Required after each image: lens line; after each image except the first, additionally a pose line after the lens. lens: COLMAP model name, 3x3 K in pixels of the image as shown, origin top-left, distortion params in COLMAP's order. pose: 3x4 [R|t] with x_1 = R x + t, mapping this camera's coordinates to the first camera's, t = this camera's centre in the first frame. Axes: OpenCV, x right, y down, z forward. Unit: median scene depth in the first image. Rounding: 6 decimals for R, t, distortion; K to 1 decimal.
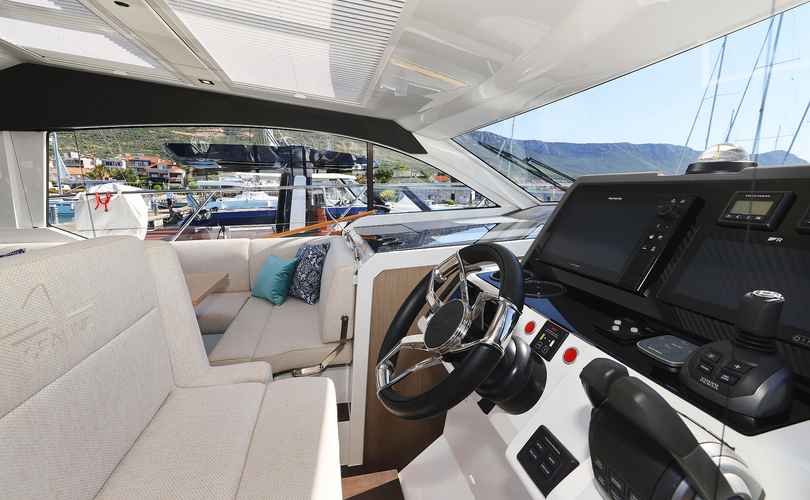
lens RADIAL K [[370.7, 0, 415.4], [0, 370.7, 238.1], [0, 0, 1]] dist [-0.000783, -0.000122]
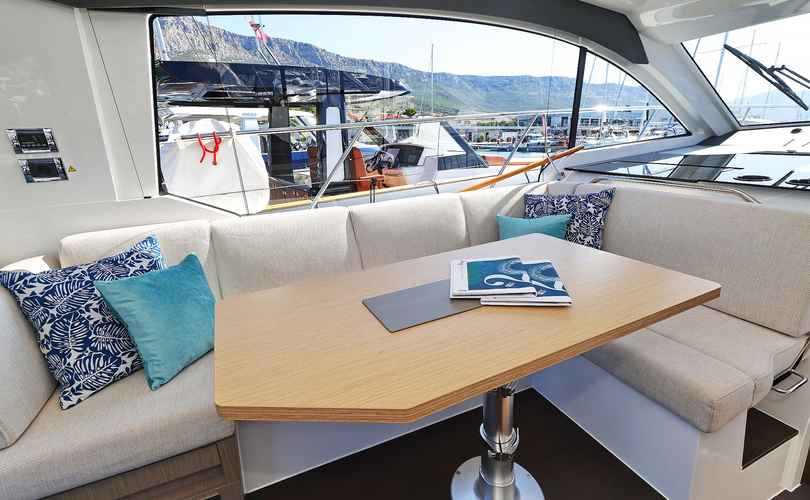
lens RADIAL K [[363.1, 0, 375.8], [0, 363.1, 253.3], [0, 0, 1]] dist [0.001906, 0.000456]
pose [[0.979360, -0.097617, 0.176989, -0.690586], [0.061400, 0.977946, 0.199629, -0.031354], [-0.192573, -0.184641, 0.963755, 0.320407]]
